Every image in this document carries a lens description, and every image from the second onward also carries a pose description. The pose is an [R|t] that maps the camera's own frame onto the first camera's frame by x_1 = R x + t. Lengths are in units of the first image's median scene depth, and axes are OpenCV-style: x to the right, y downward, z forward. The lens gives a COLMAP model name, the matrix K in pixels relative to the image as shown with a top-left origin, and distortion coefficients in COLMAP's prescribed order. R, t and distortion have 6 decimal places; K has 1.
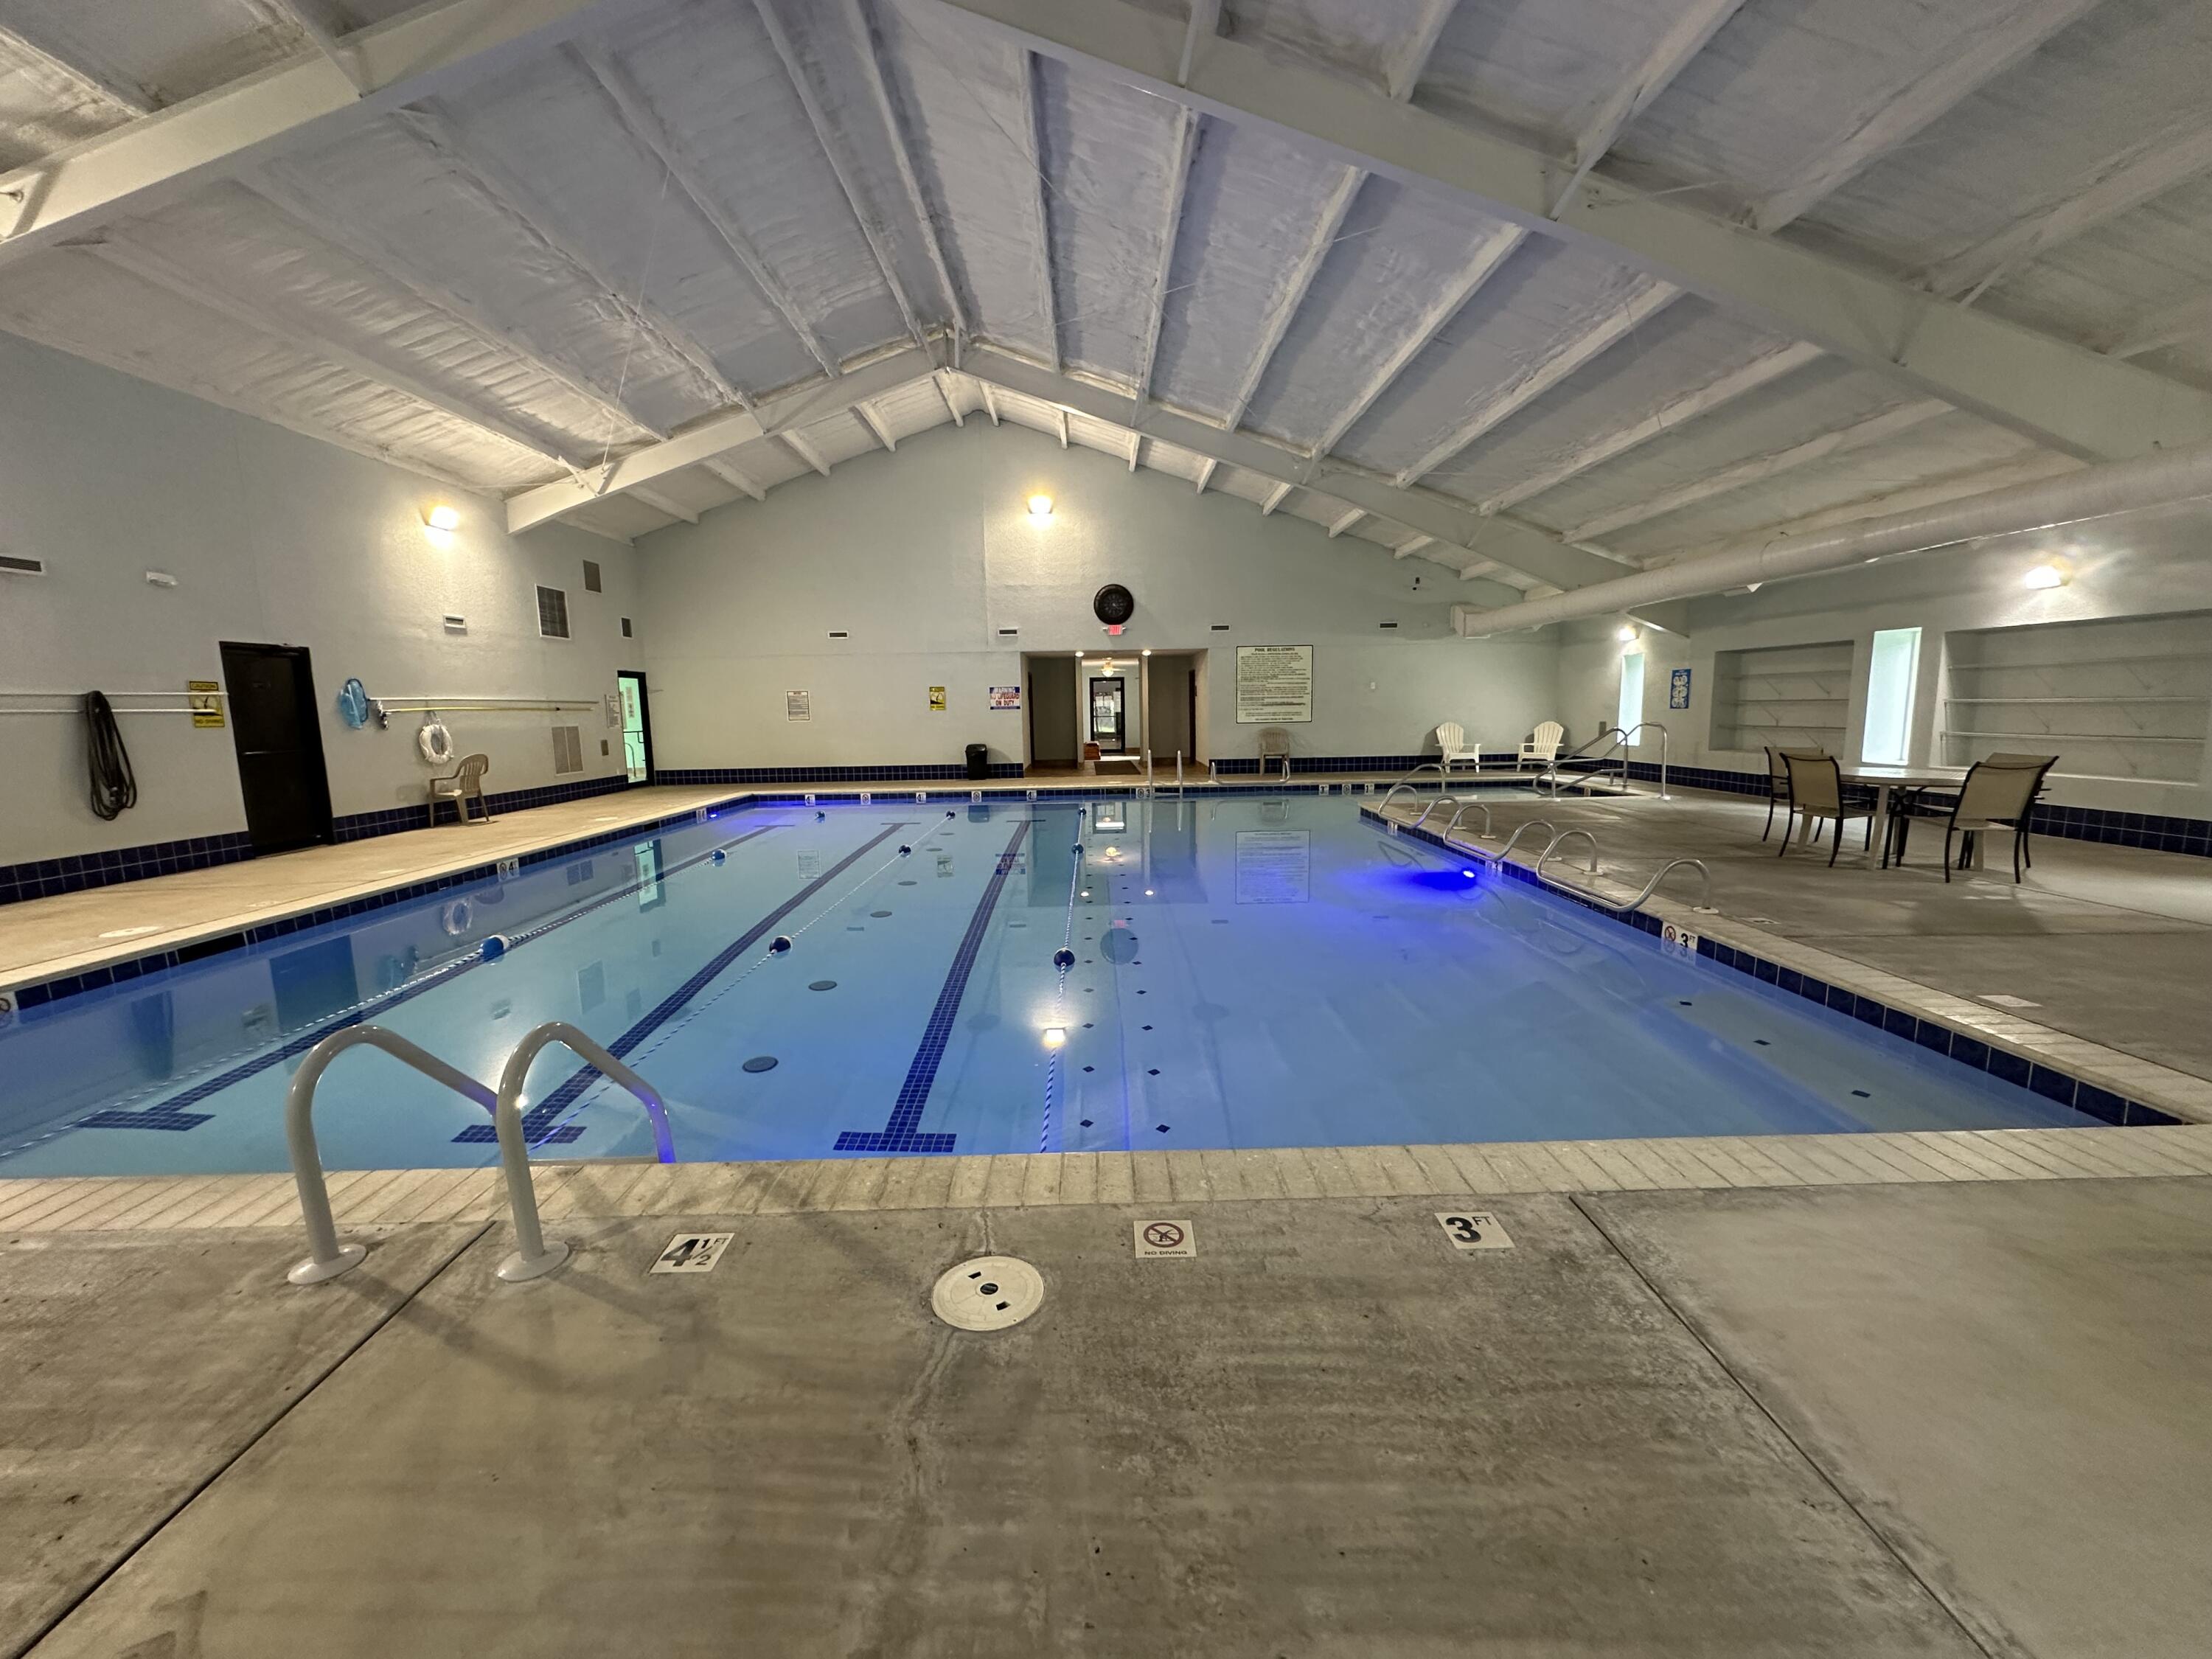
lens RADIAL K [[877.5, 0, 1108.1], [0, 877.5, 834.9], [0, 0, 1]] dist [0.000662, -0.000140]
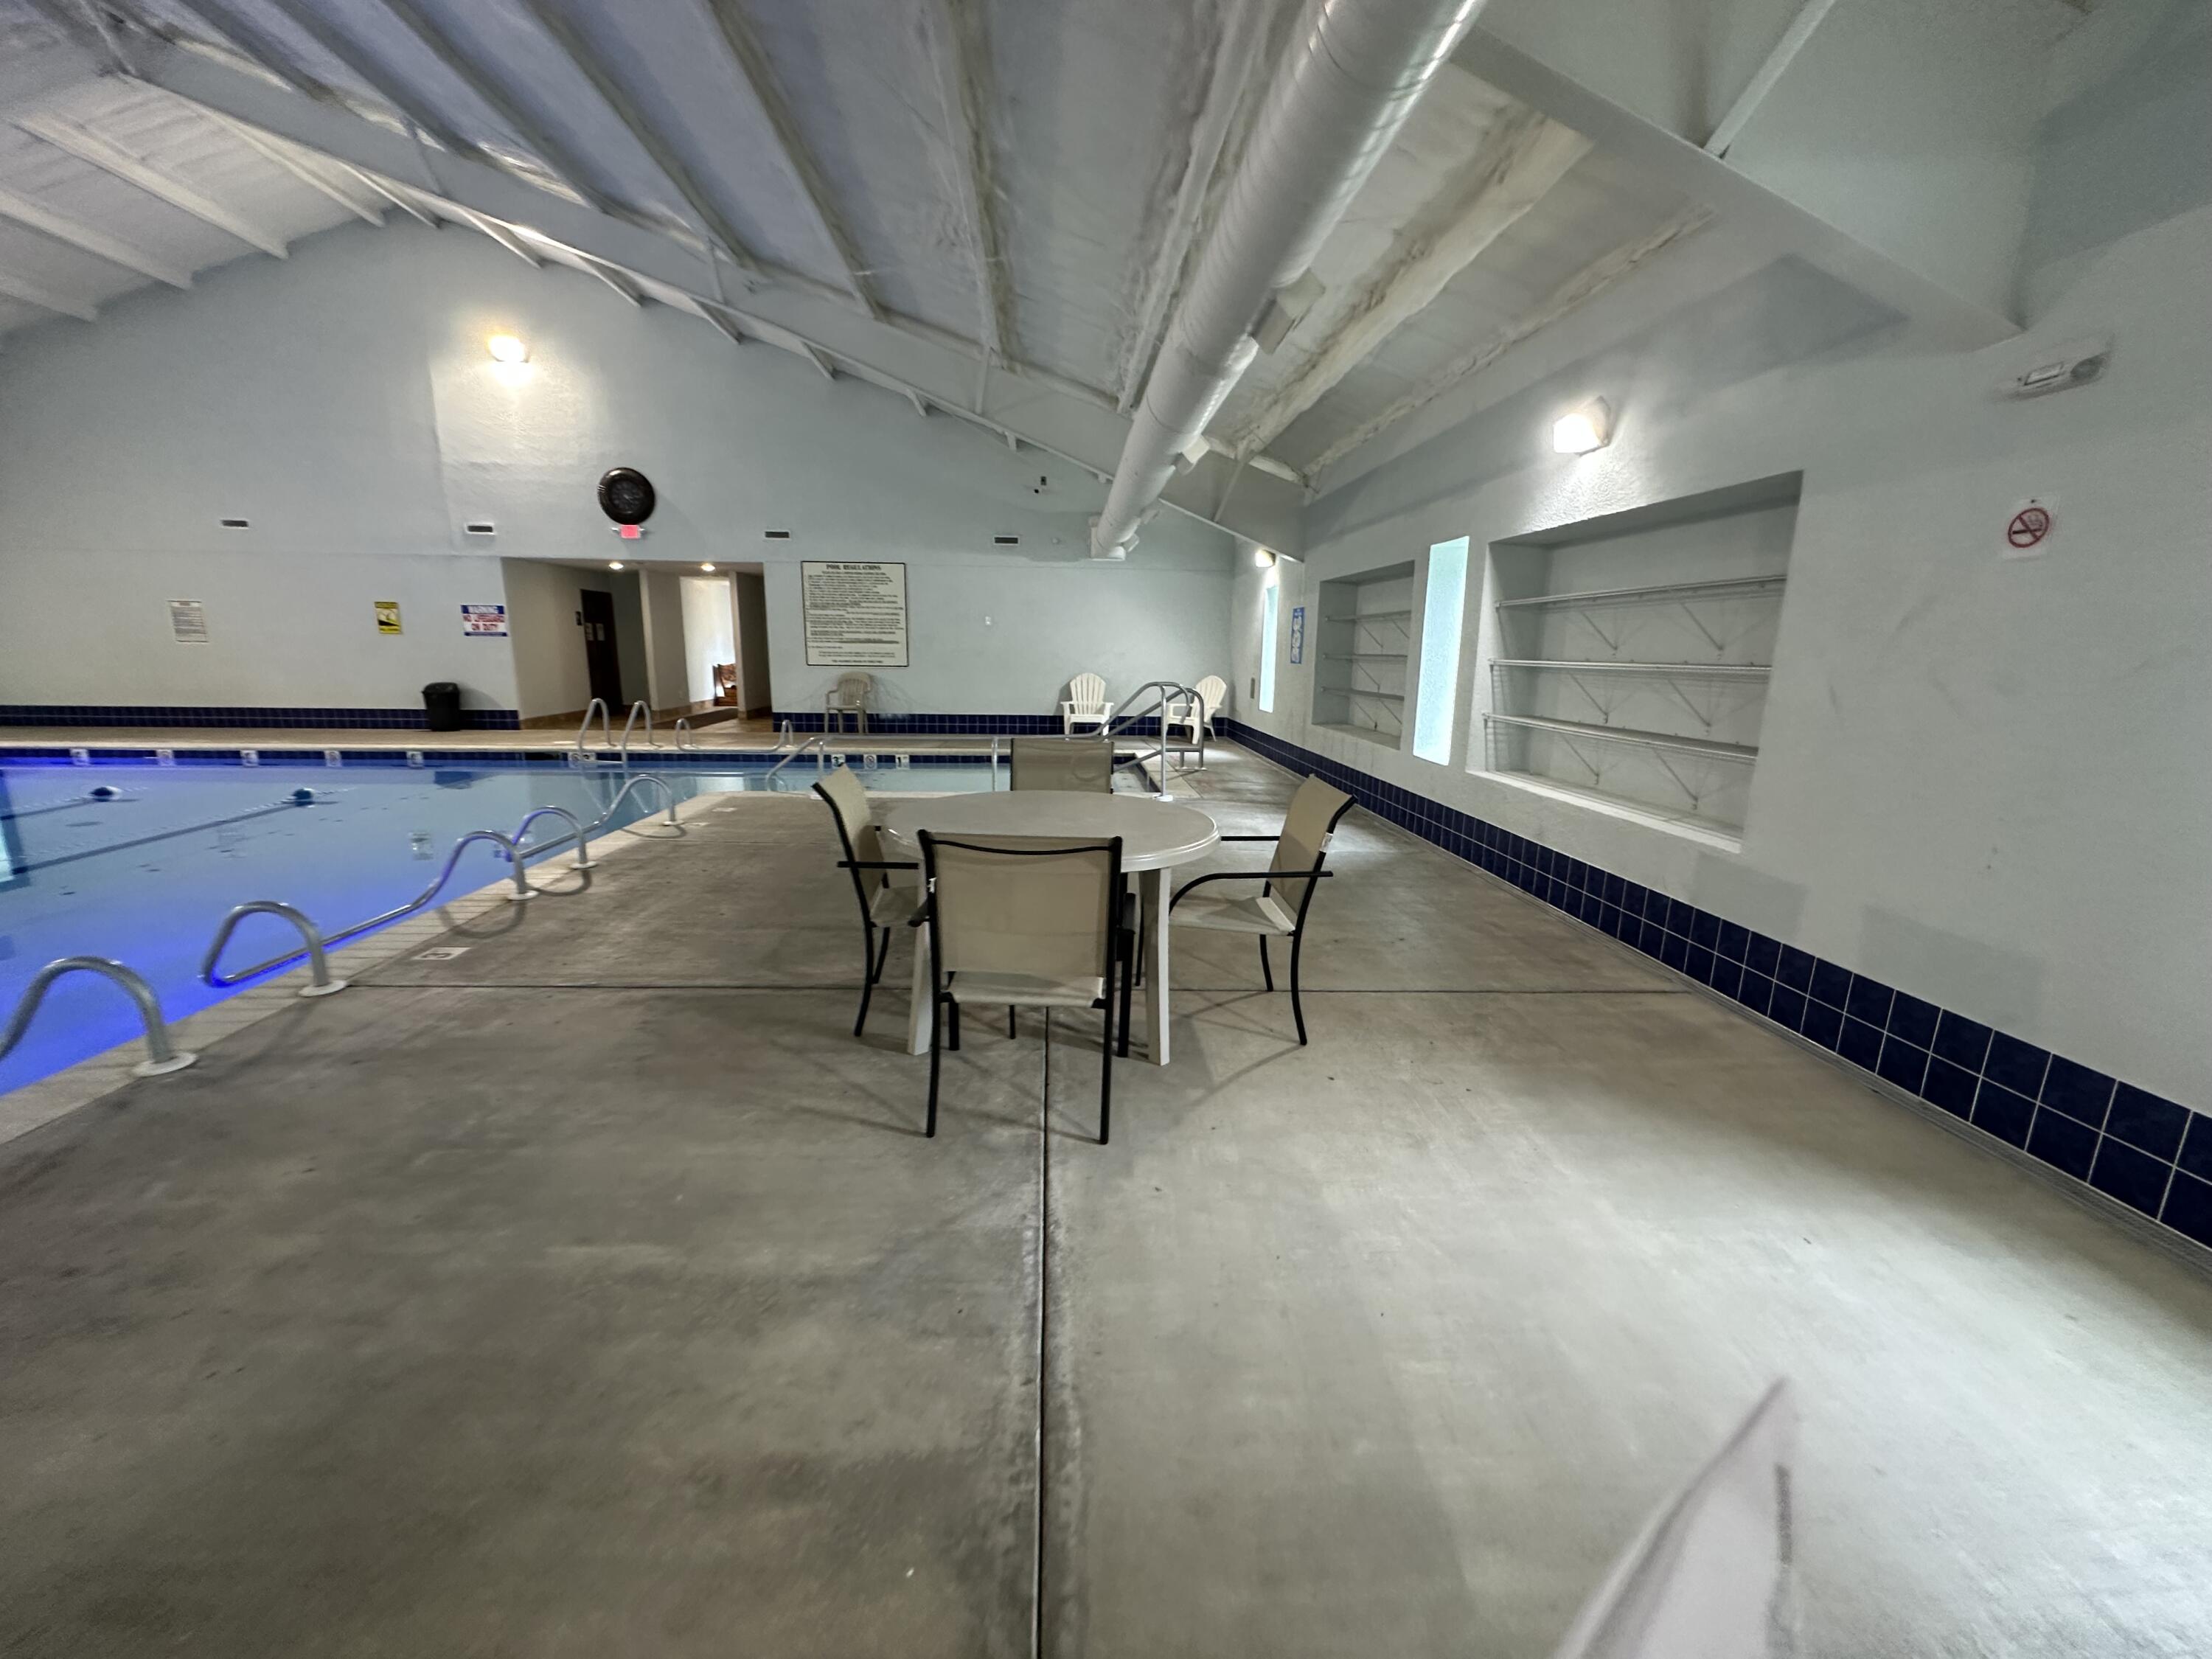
lens RADIAL K [[877.5, 0, 1107.1], [0, 877.5, 829.7], [0, 0, 1]] dist [0.000662, -0.000140]
pose [[0.998582, 0.022173, 0.048405, 0.372568], [-0.025037, 0.997921, 0.059381, -0.037852], [-0.046987, -0.060508, 0.997061, 0.230102]]
